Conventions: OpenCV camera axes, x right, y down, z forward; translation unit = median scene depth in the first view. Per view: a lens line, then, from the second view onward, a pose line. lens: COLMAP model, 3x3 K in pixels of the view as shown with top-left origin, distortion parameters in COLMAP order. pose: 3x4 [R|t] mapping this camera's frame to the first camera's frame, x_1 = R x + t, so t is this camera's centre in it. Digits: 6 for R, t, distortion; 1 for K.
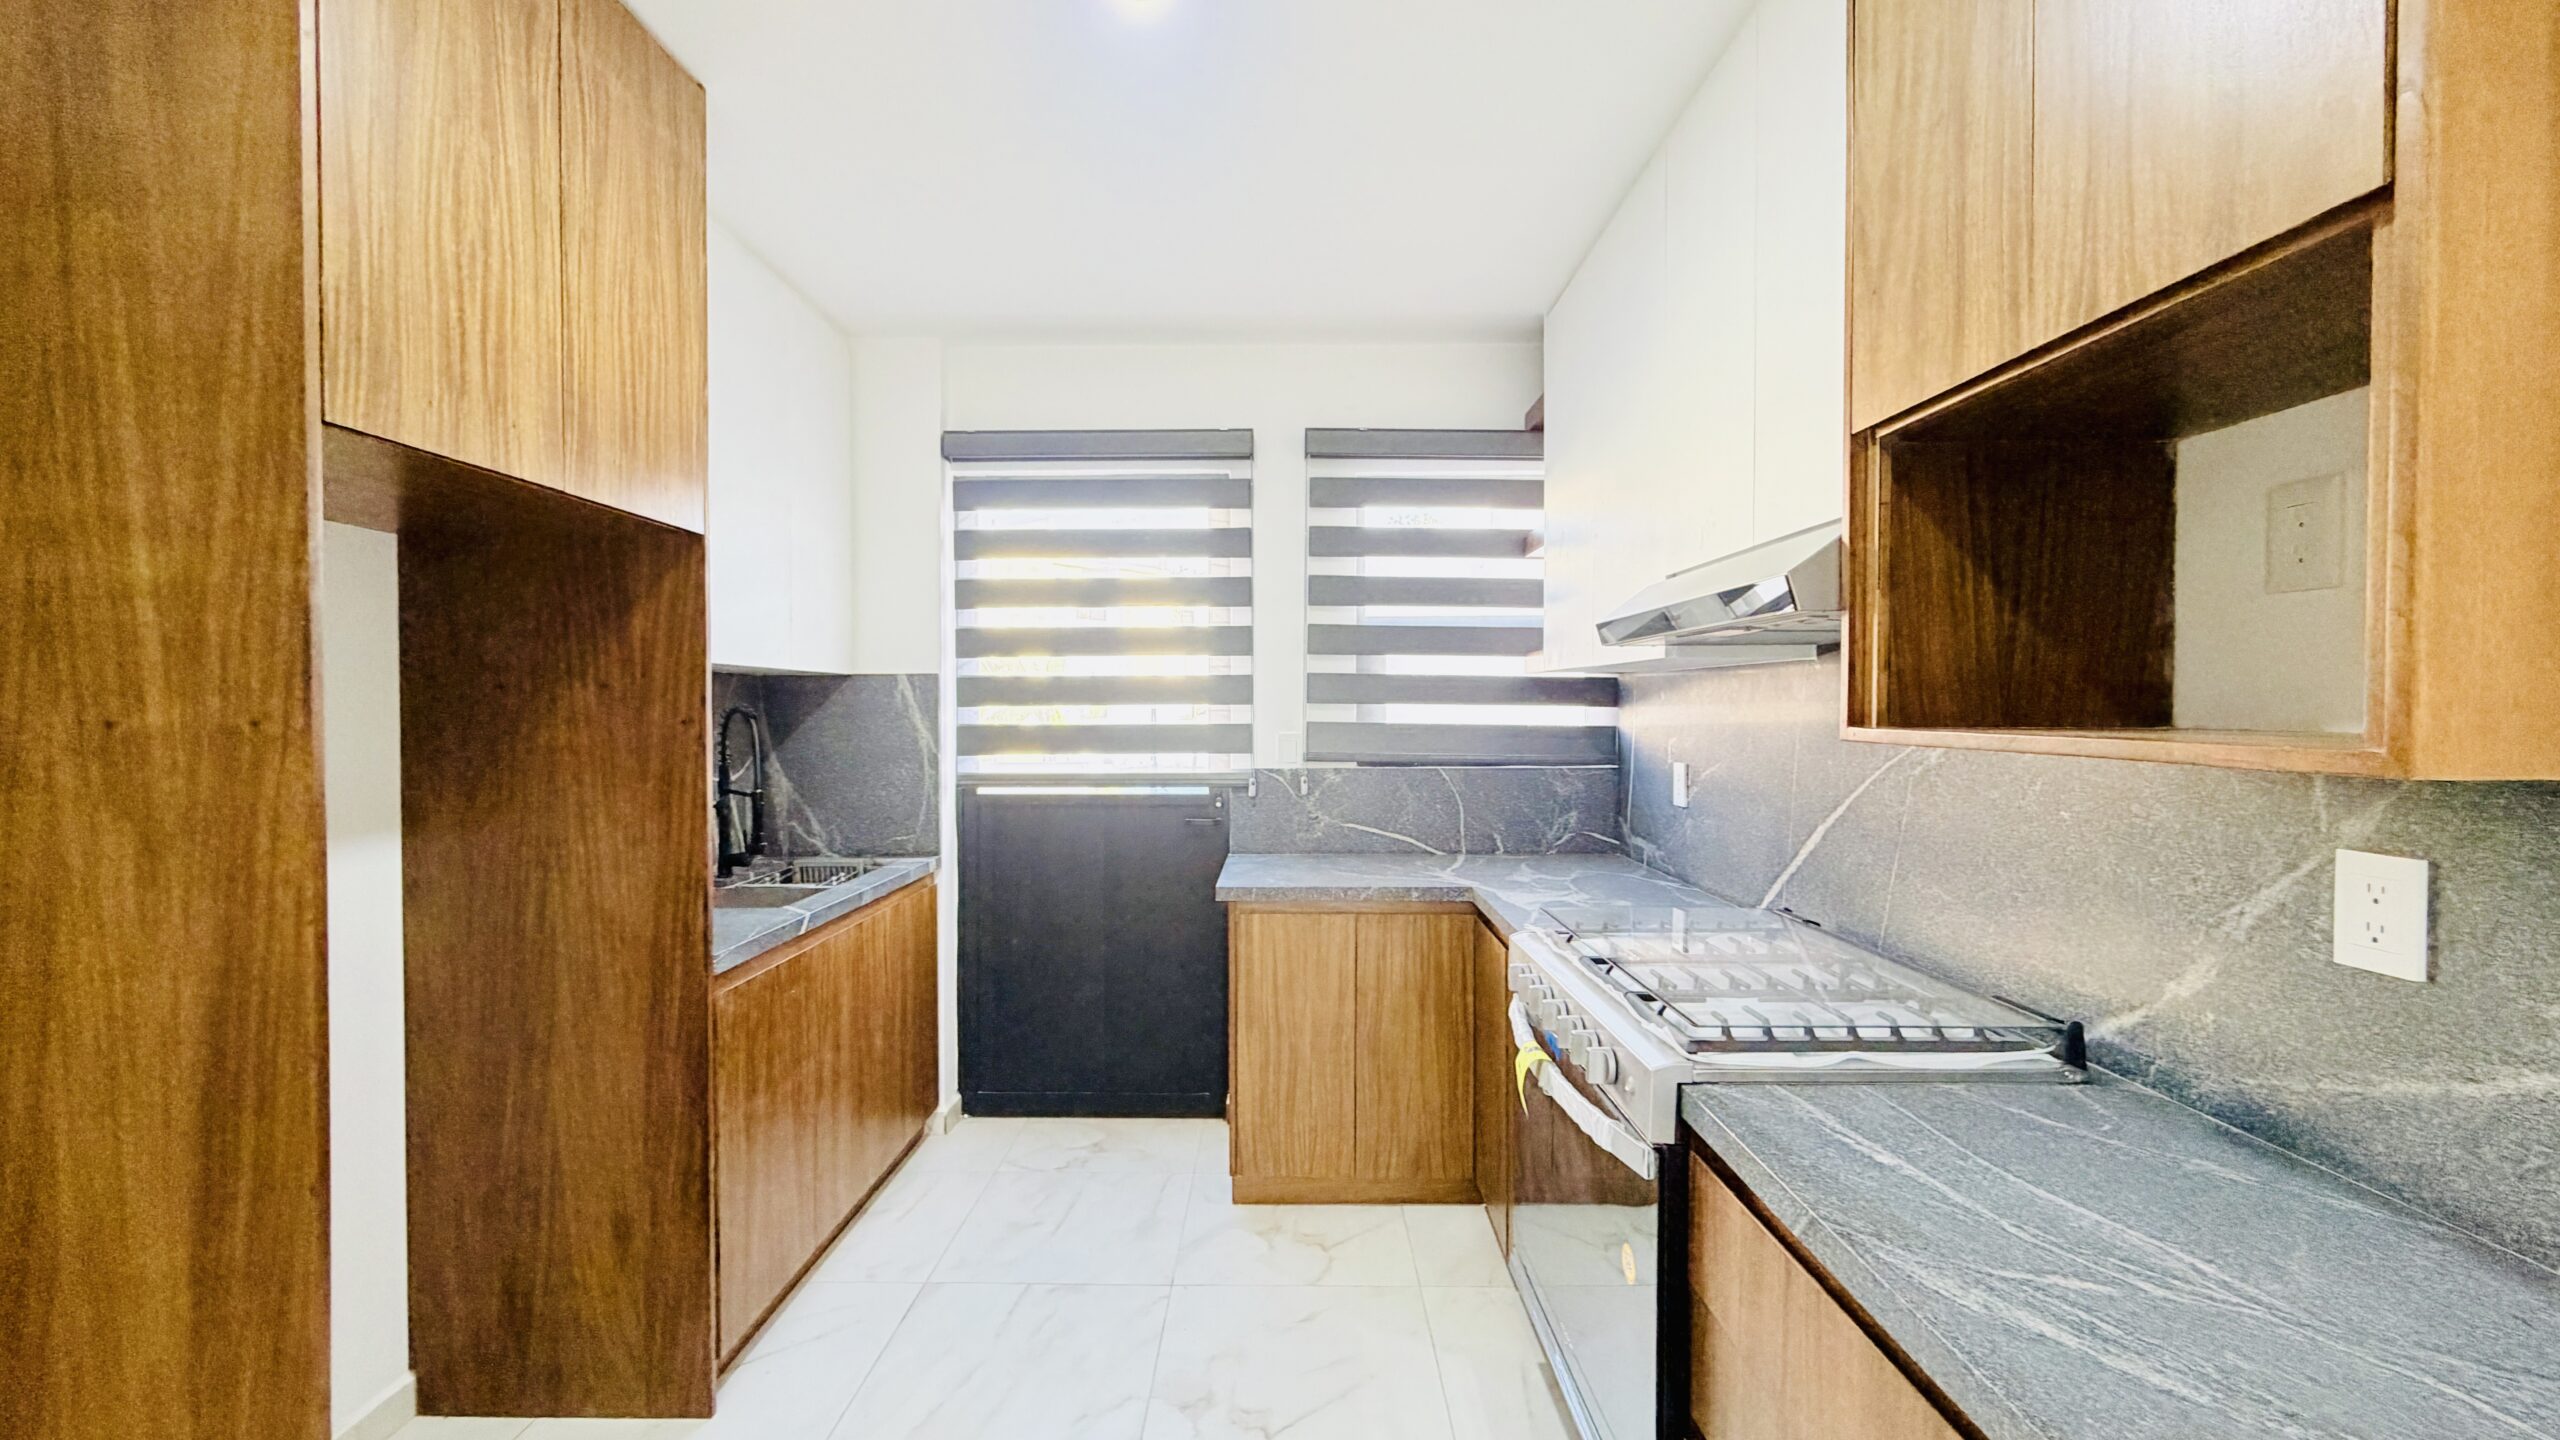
lens RADIAL K [[1024.6, 0, 1267.6], [0, 1024.6, 724.5], [0, 0, 1]] dist [0.000227, -0.000057]
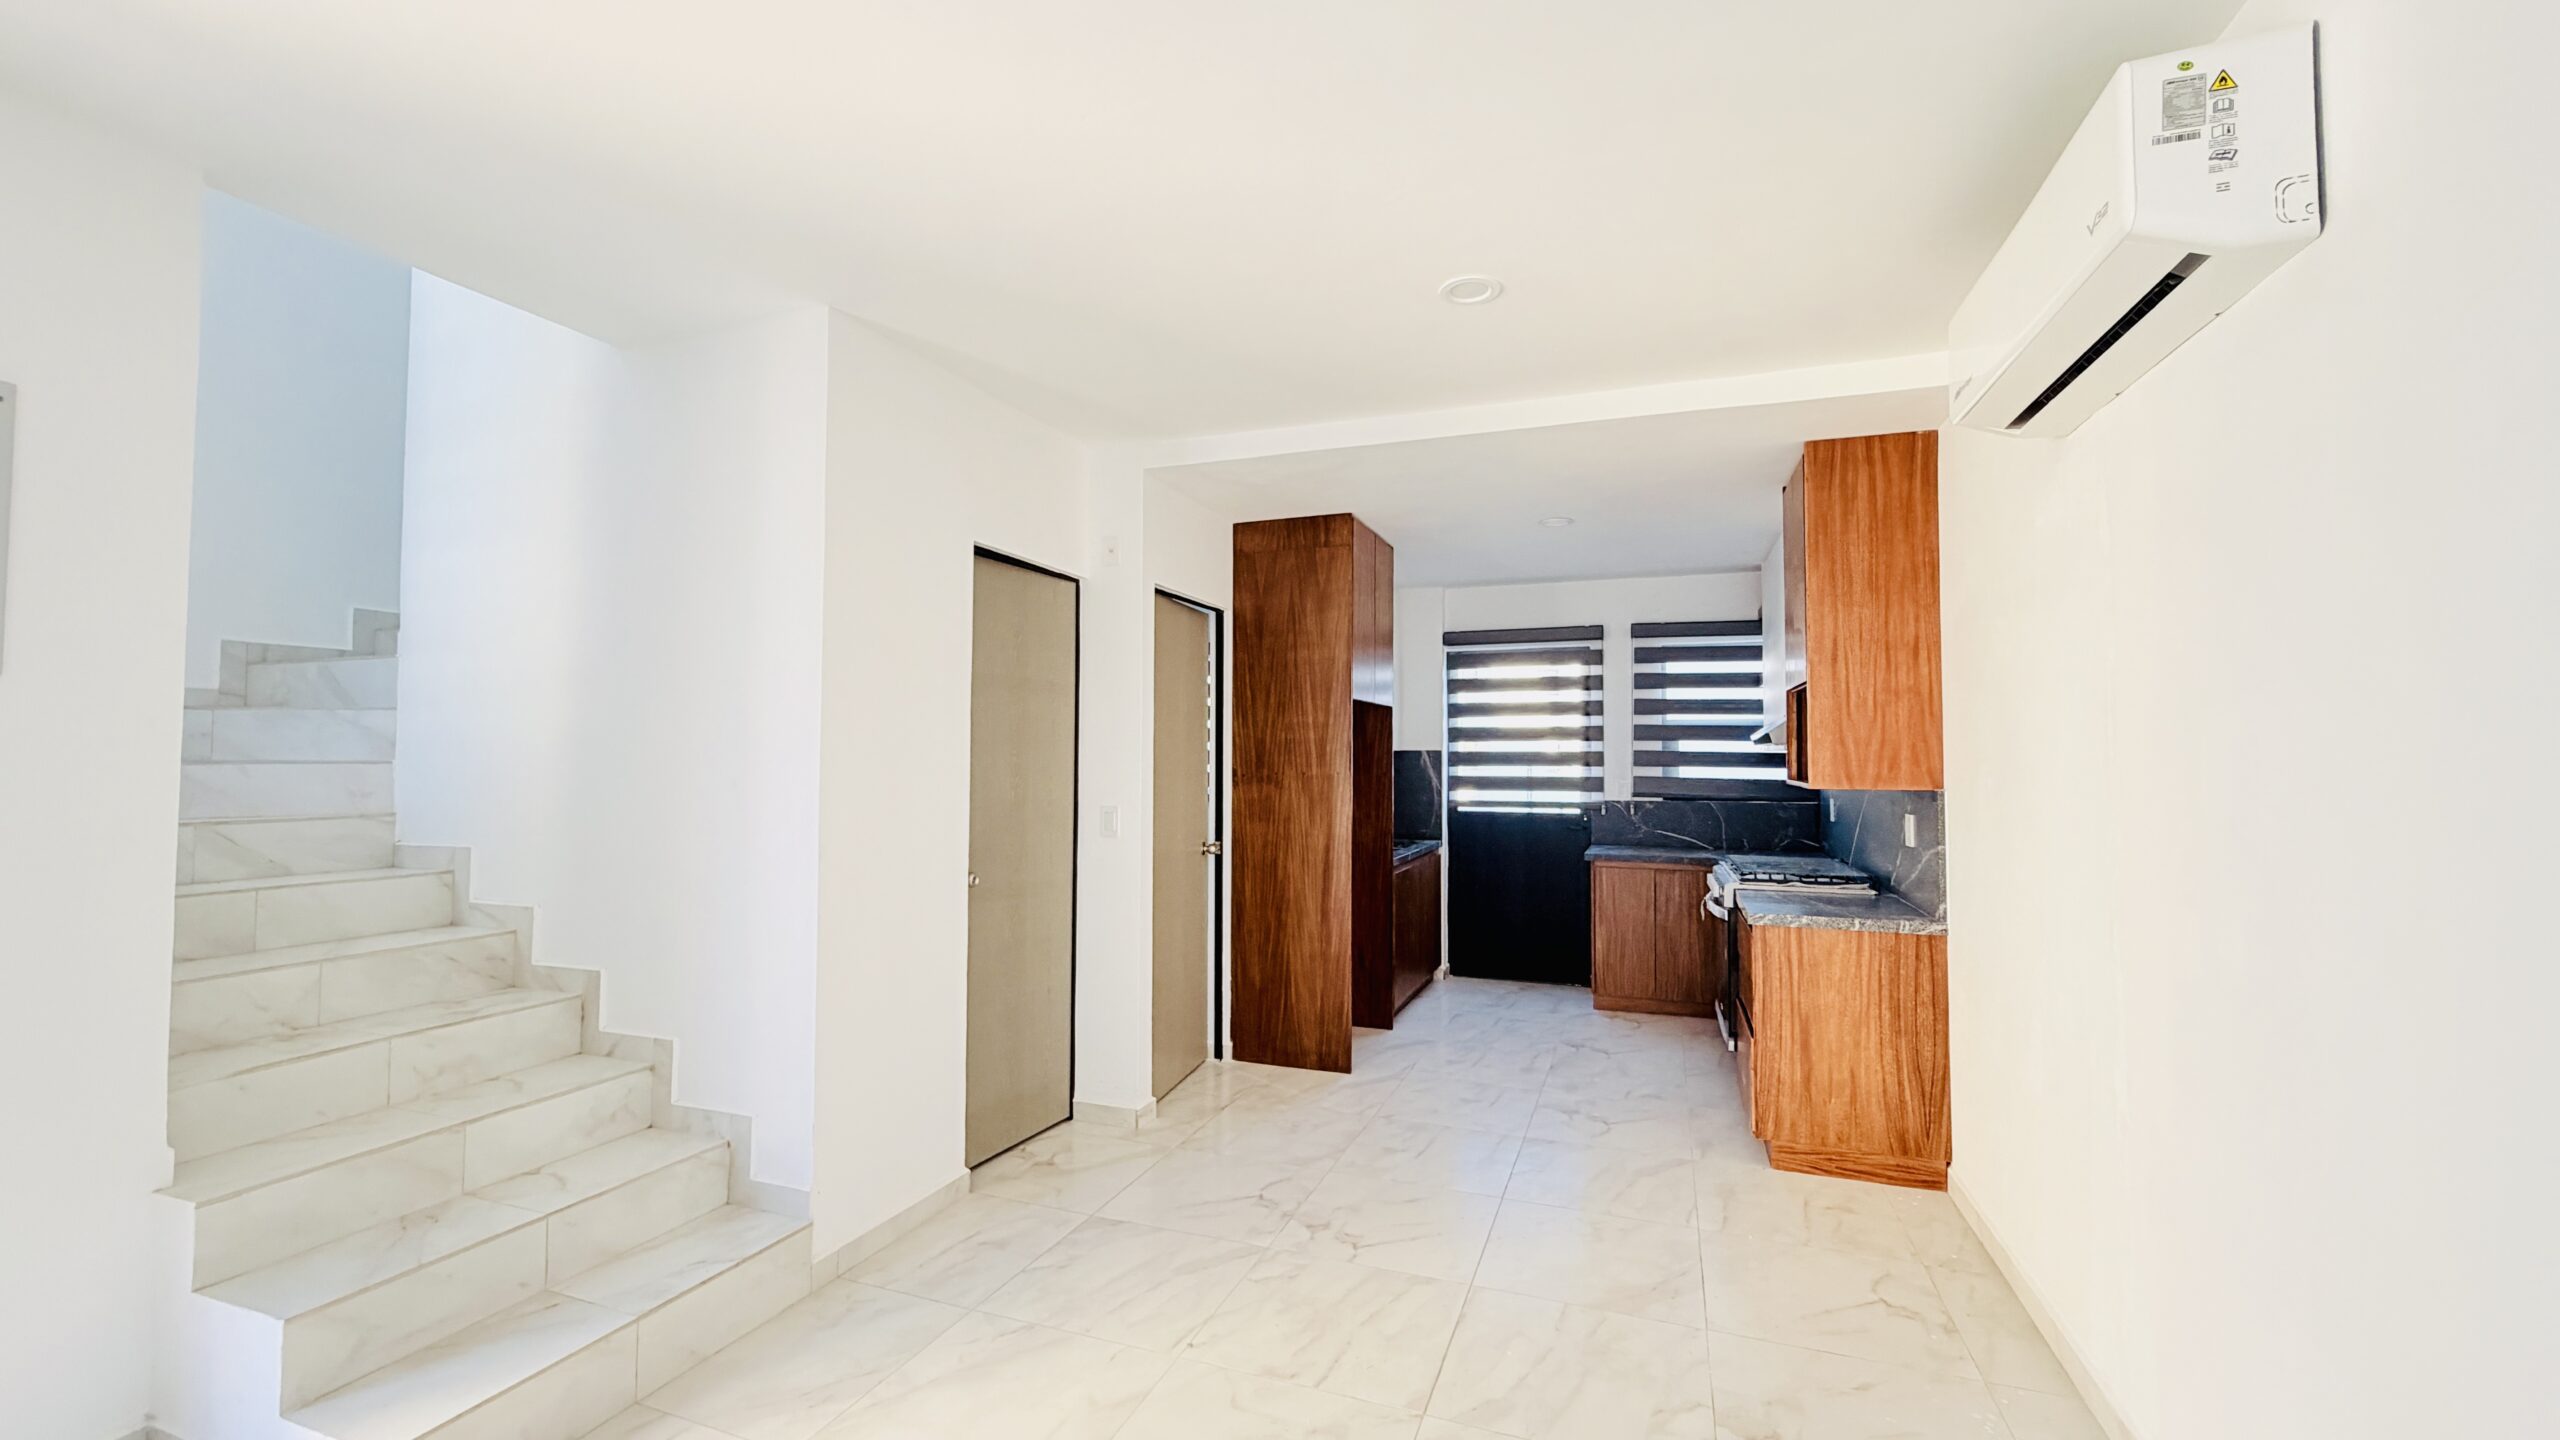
lens RADIAL K [[1024.6, 0, 1267.6], [0, 1024.6, 724.5], [0, 0, 1]] dist [0.000227, -0.000057]
pose [[0.940953, -0.006329, -0.338477, 0.043533], [-0.010380, 0.998816, -0.047530, -0.000635], [0.338377, 0.048237, 0.939773, -1.031395]]
